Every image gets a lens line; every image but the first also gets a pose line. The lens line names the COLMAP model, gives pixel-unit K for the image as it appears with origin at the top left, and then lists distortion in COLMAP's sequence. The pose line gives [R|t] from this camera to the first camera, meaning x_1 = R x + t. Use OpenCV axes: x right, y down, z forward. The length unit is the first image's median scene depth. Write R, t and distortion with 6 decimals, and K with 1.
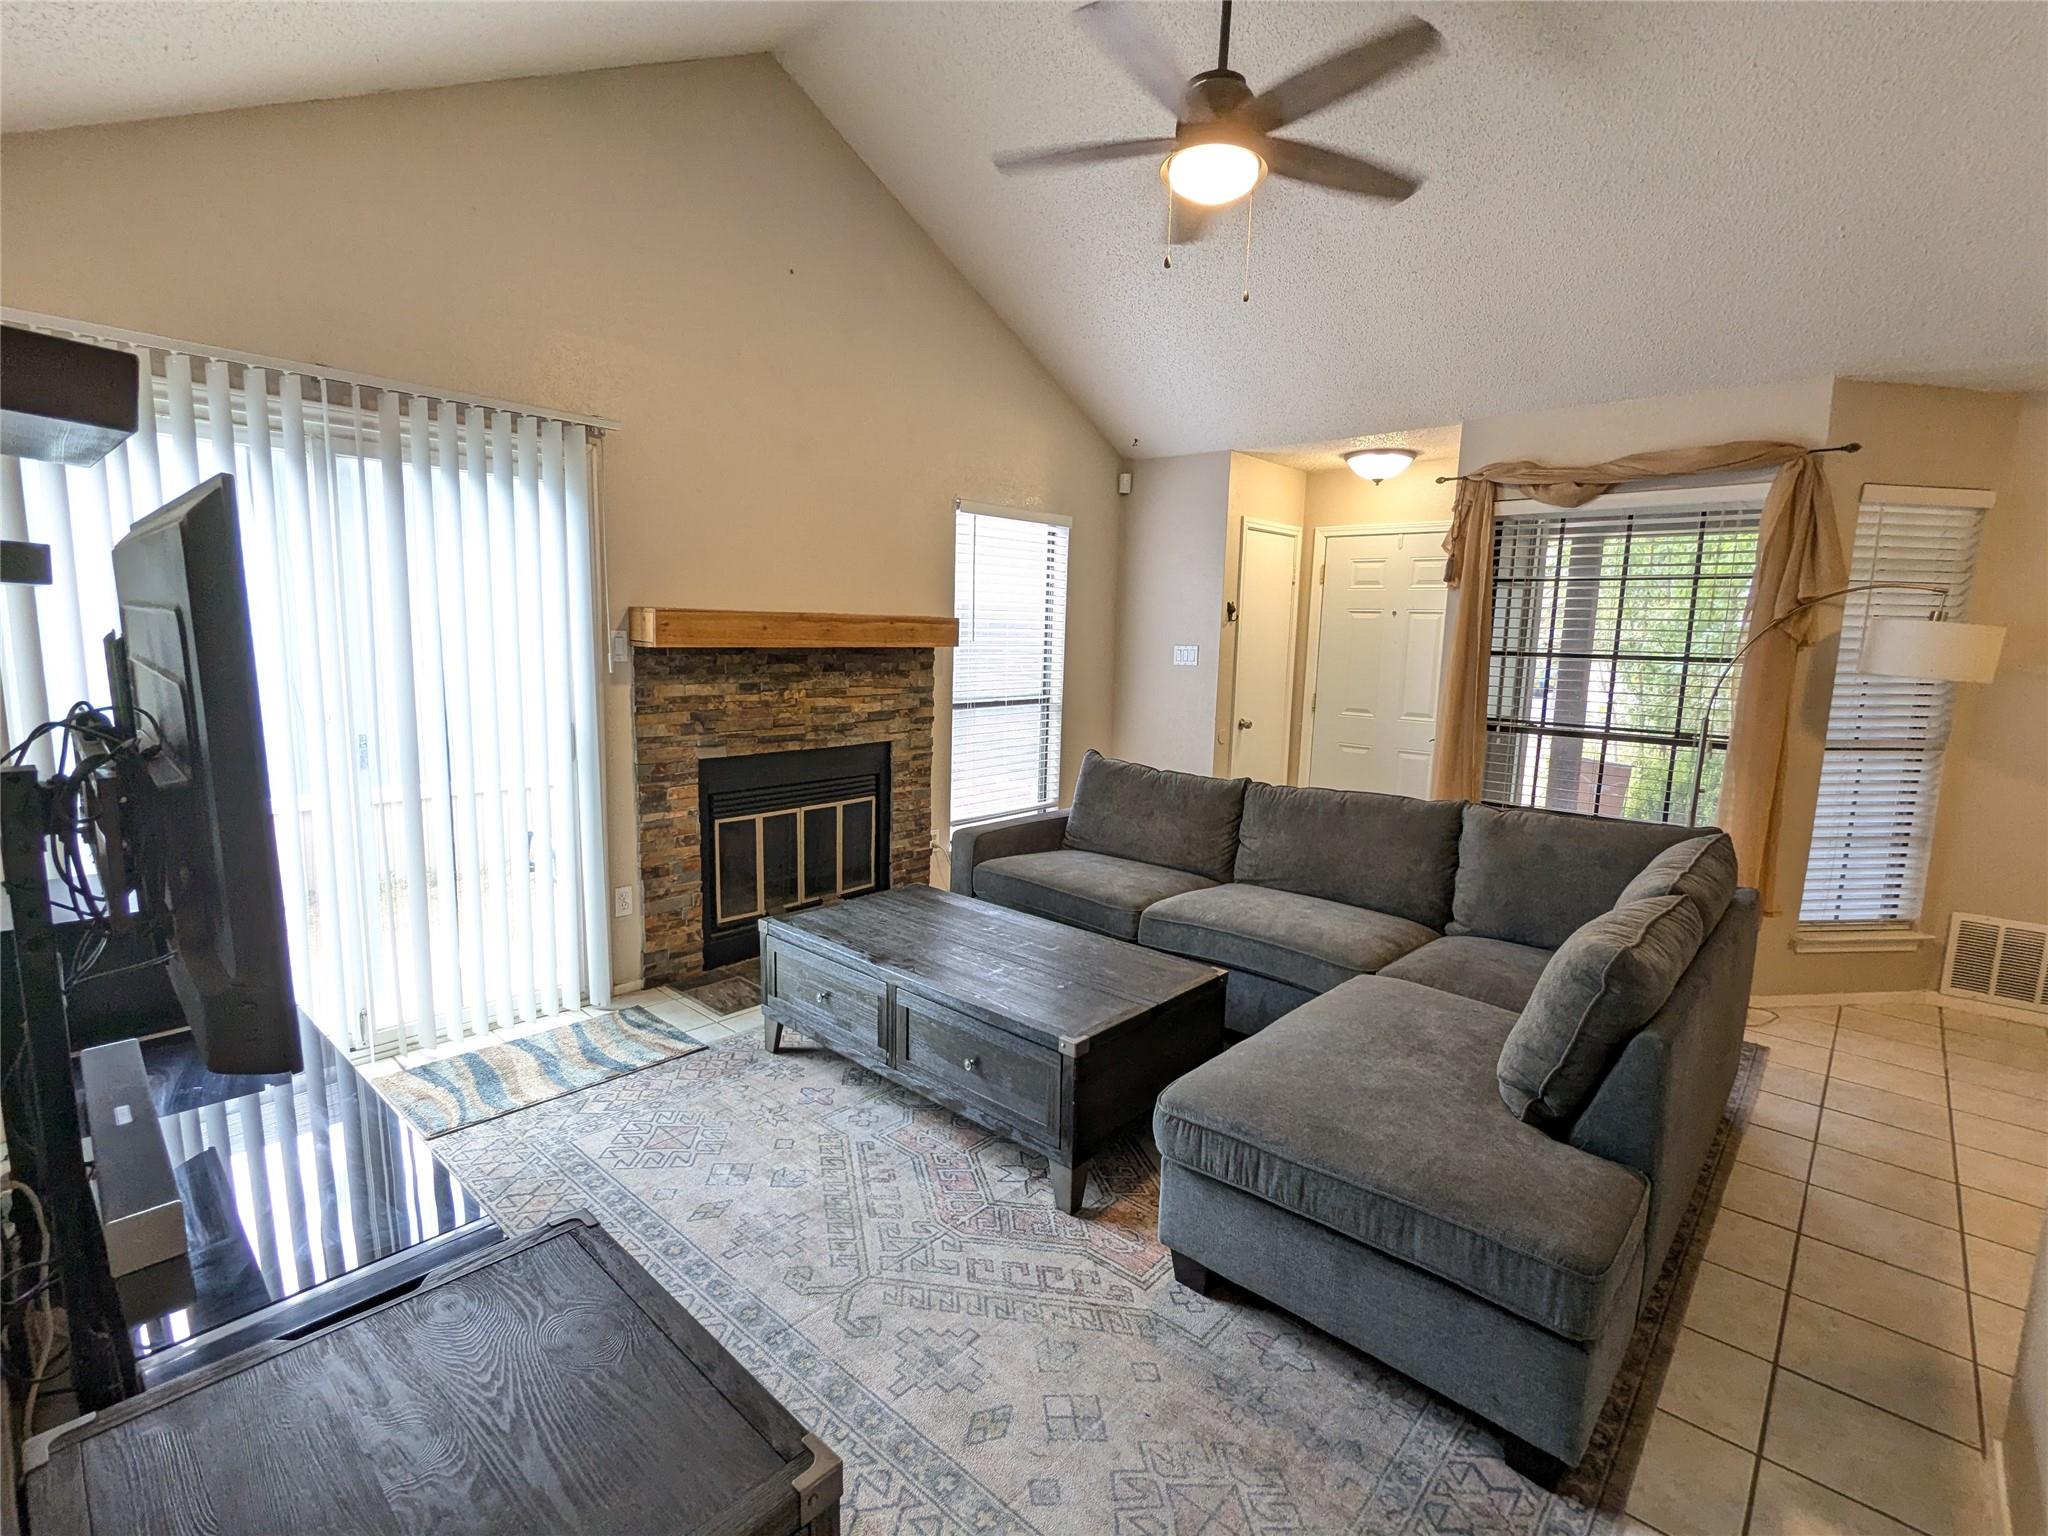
lens RADIAL K [[966.5, 0, 1024.4], [0, 966.5, 770.2], [0, 0, 1]] dist [-0.001012, -0.000288]
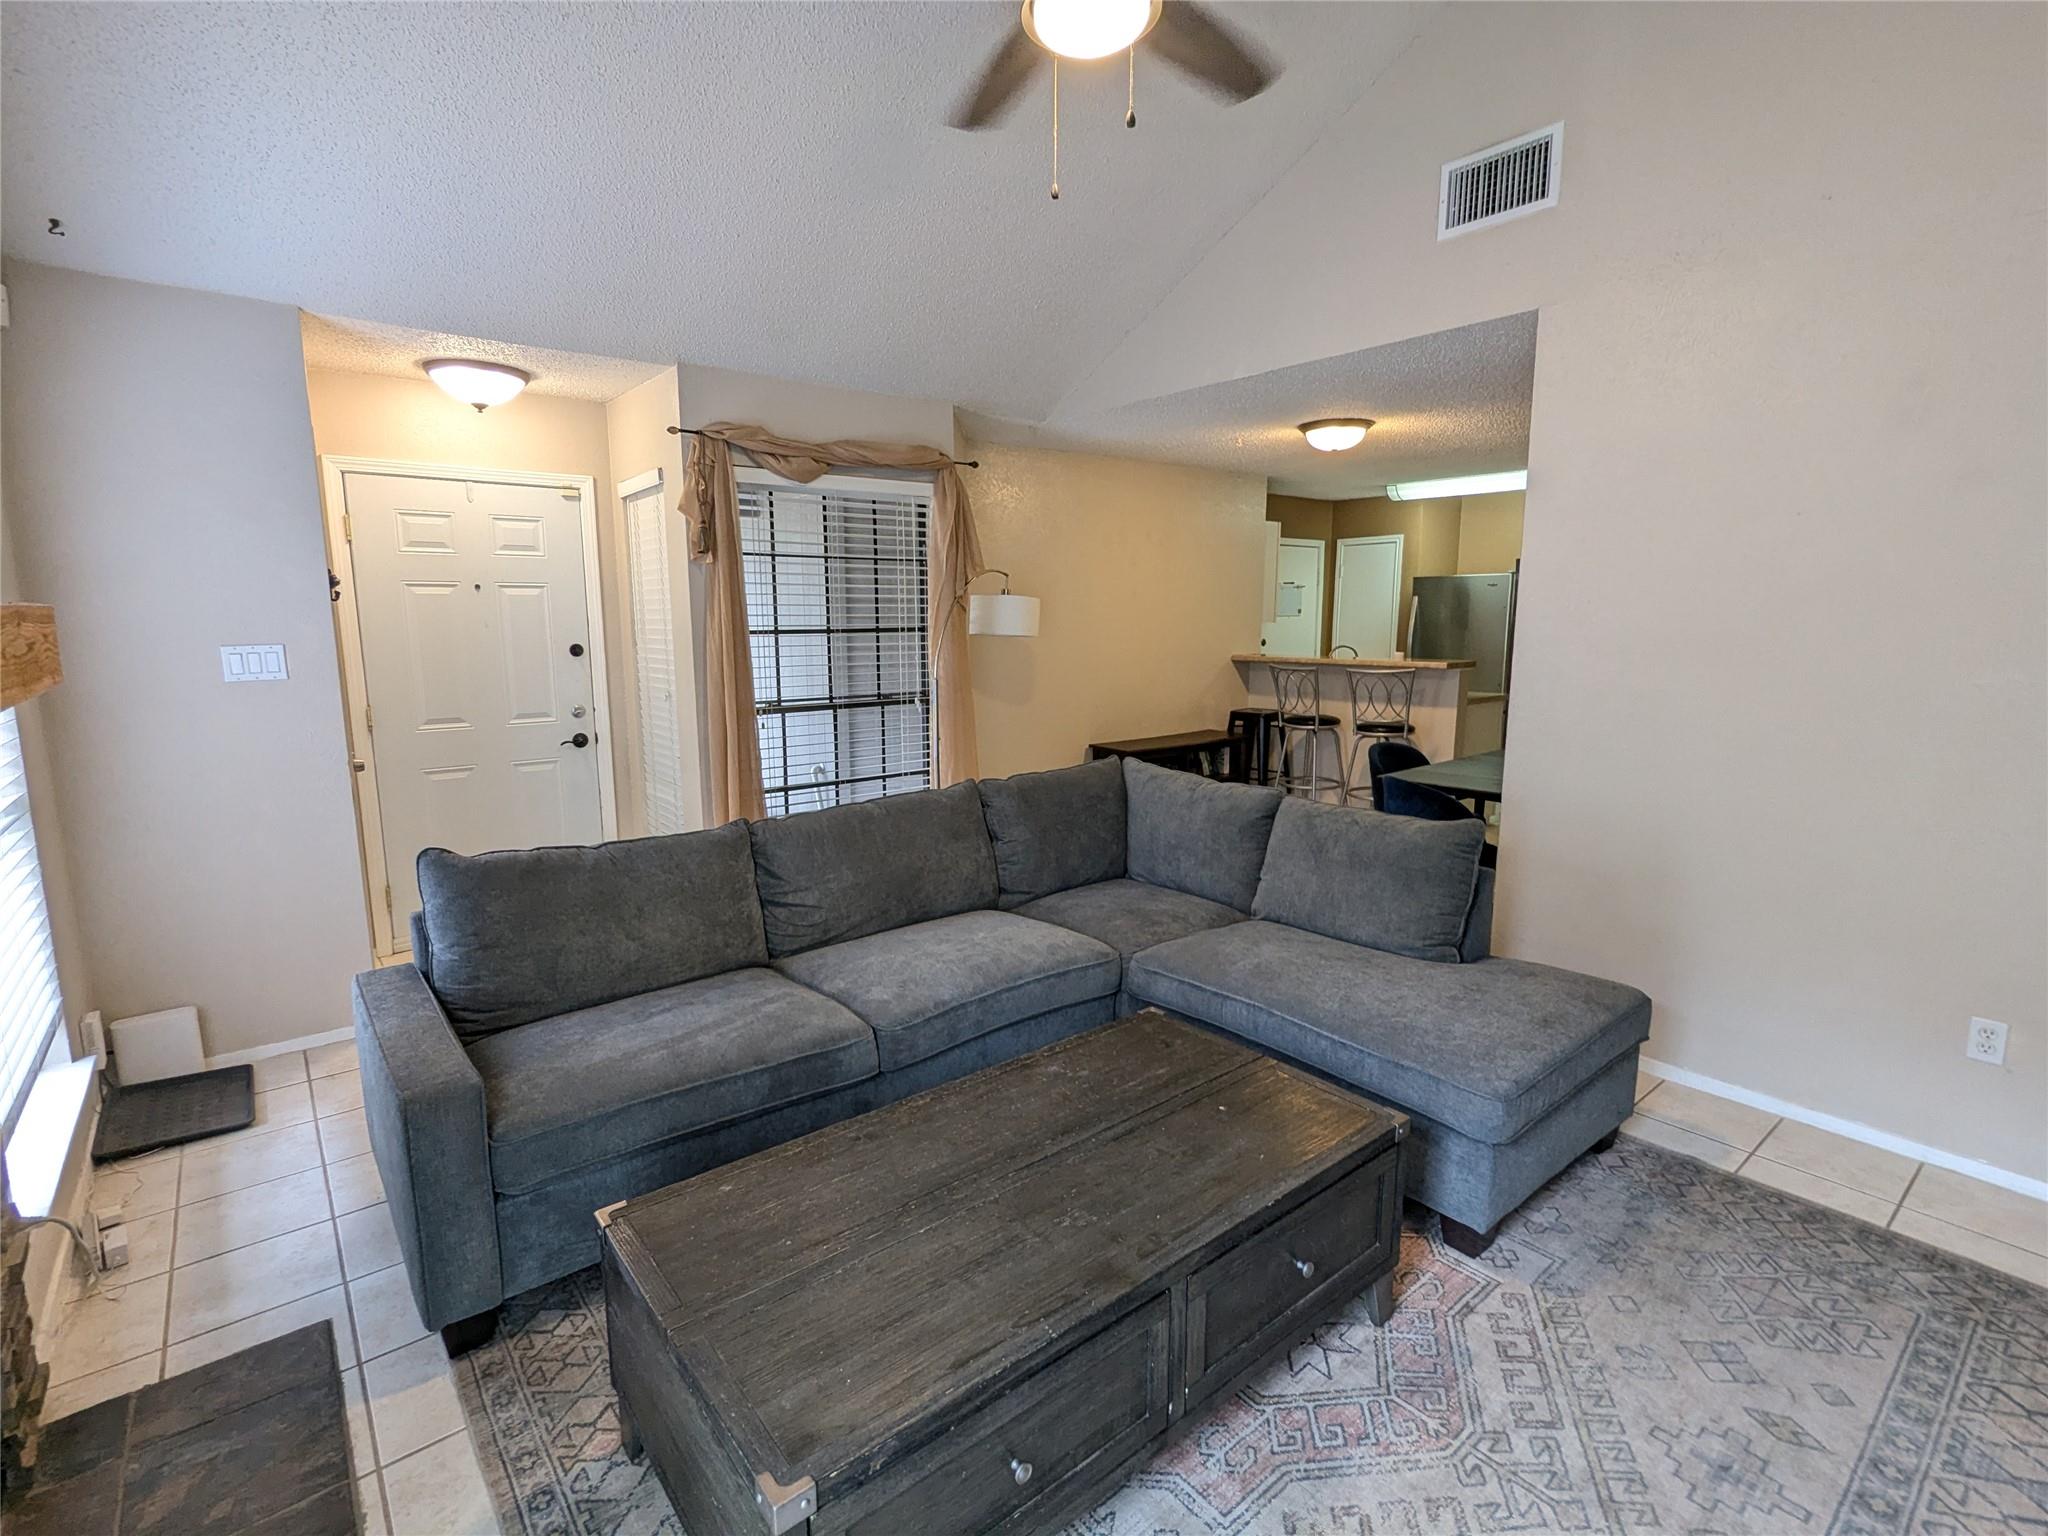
lens RADIAL K [[966.5, 0, 1028.4], [0, 966.5, 772.5], [0, 0, 1]] dist [-0.001012, -0.000288]
pose [[0.151441, -0.181787, 0.971606, -0.452891], [0.151777, 0.975563, 0.158871, -0.112479], [-0.976744, 0.123408, 0.175332, 0.687431]]
